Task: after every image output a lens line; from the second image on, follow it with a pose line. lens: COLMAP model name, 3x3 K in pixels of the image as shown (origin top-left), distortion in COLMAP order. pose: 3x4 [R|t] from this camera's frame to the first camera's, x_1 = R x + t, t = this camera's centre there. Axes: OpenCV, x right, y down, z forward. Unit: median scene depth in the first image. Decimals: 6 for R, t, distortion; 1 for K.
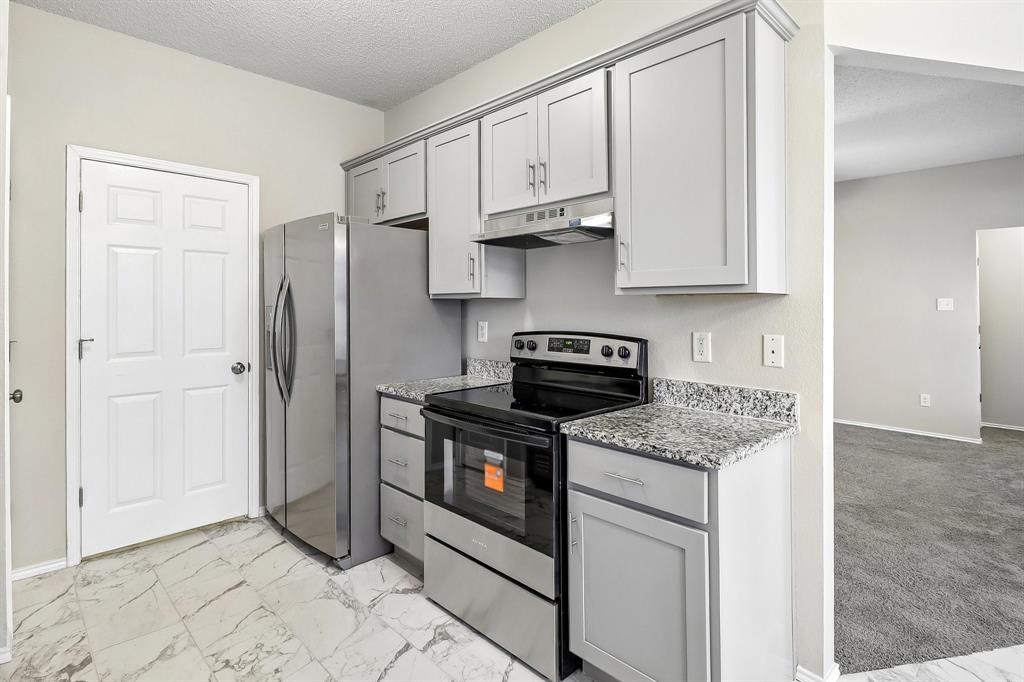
lens RADIAL K [[513.1, 0, 513.6], [0, 513.1, 291.1], [0, 0, 1]] dist [0.015810, -0.019240]
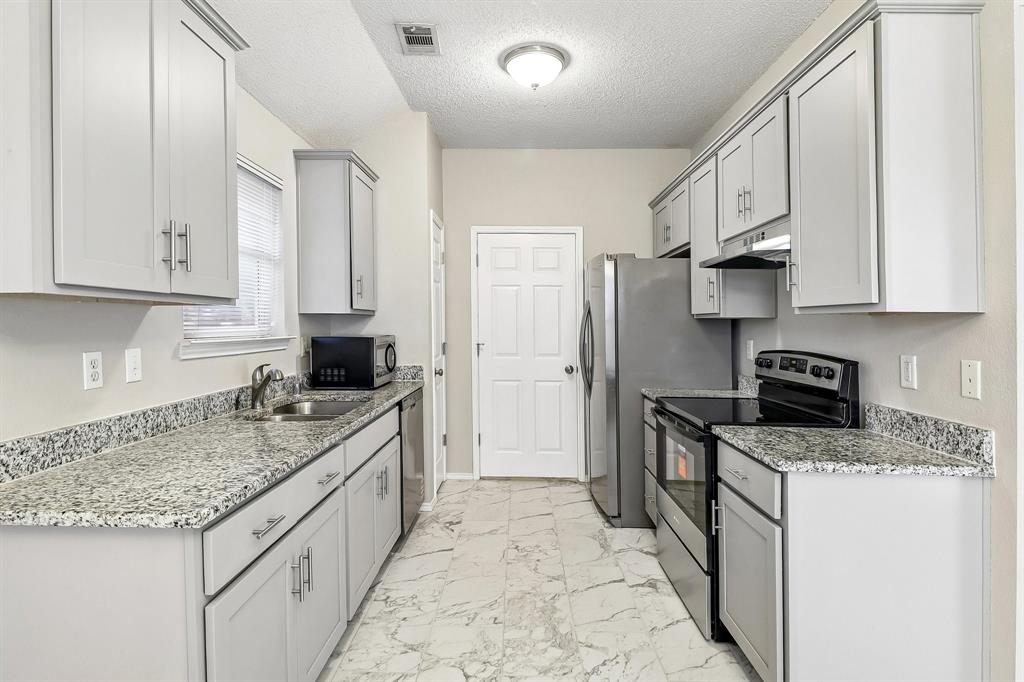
lens RADIAL K [[529.1, 0, 511.7], [0, 529.1, 325.6], [0, 0, 1]] dist [0.002107, 0.000311]
pose [[0.705921, 0.007929, -0.708247, 0.455334], [0.012739, 0.999633, 0.023888, -0.002425], [0.708176, -0.025885, 0.705561, -0.121898]]
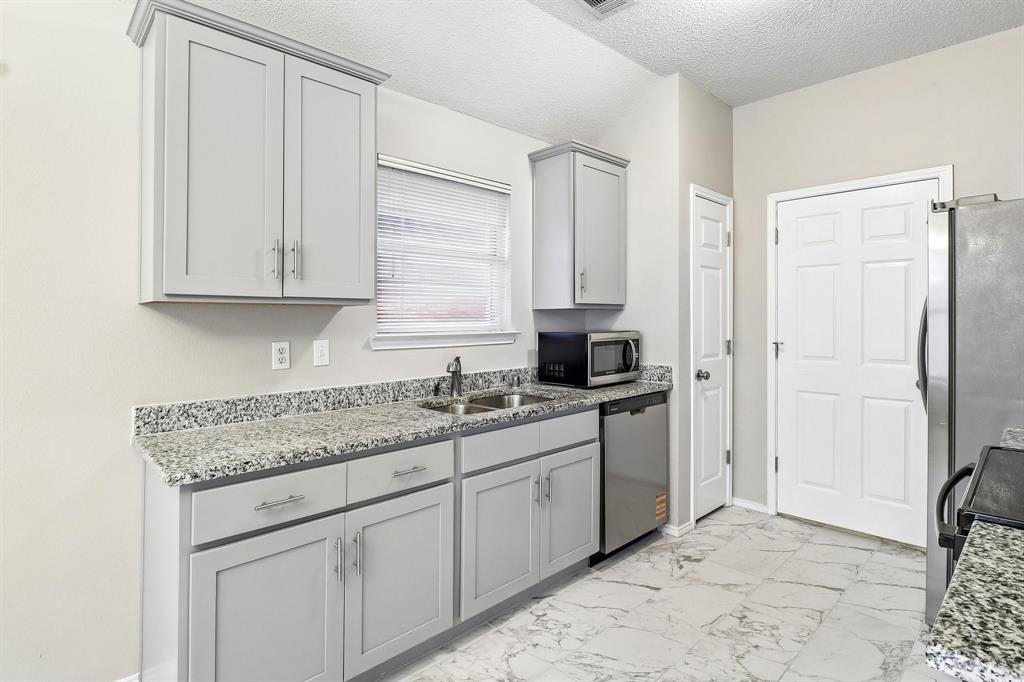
lens RADIAL K [[514.4, 0, 511.3], [0, 514.4, 319.3], [0, 0, 1]] dist [0.003595, -0.019945]
pose [[-0.011268, 0.003929, -0.999929, 0.483911], [0.032990, 0.999449, 0.003555, 0.010996], [0.999392, -0.032948, -0.011391, 0.384570]]
